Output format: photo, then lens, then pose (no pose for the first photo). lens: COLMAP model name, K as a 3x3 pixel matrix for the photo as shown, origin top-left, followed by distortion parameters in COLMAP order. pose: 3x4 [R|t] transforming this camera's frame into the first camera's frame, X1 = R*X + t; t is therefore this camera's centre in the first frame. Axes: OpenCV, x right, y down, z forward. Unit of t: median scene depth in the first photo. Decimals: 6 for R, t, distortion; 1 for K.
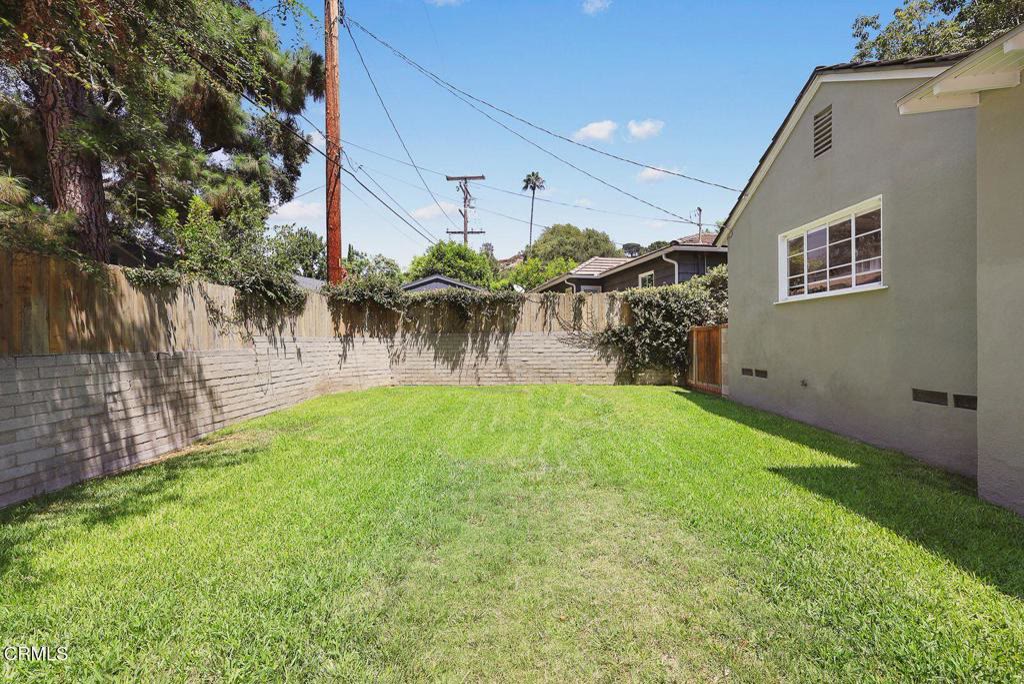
lens RADIAL K [[446.5, 0, 513.7], [0, 446.5, 344.2], [0, 0, 1]] dist [-0.001499, -0.000001]
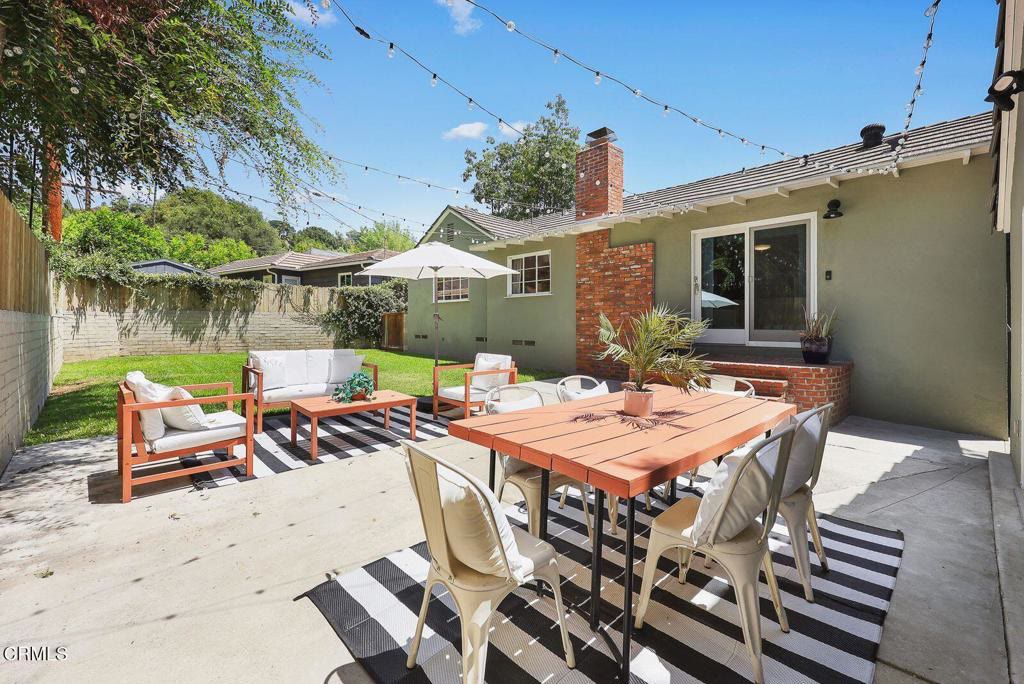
lens RADIAL K [[403.0, 0, 512.9], [0, 403.0, 336.0], [0, 0, 1]] dist [0.001323, 0.000438]
pose [[0.729228, -0.001745, 0.684269, -0.256561], [-0.008044, 0.999906, 0.011122, 0.024340], [-0.684224, -0.013614, 0.729145, -0.385967]]
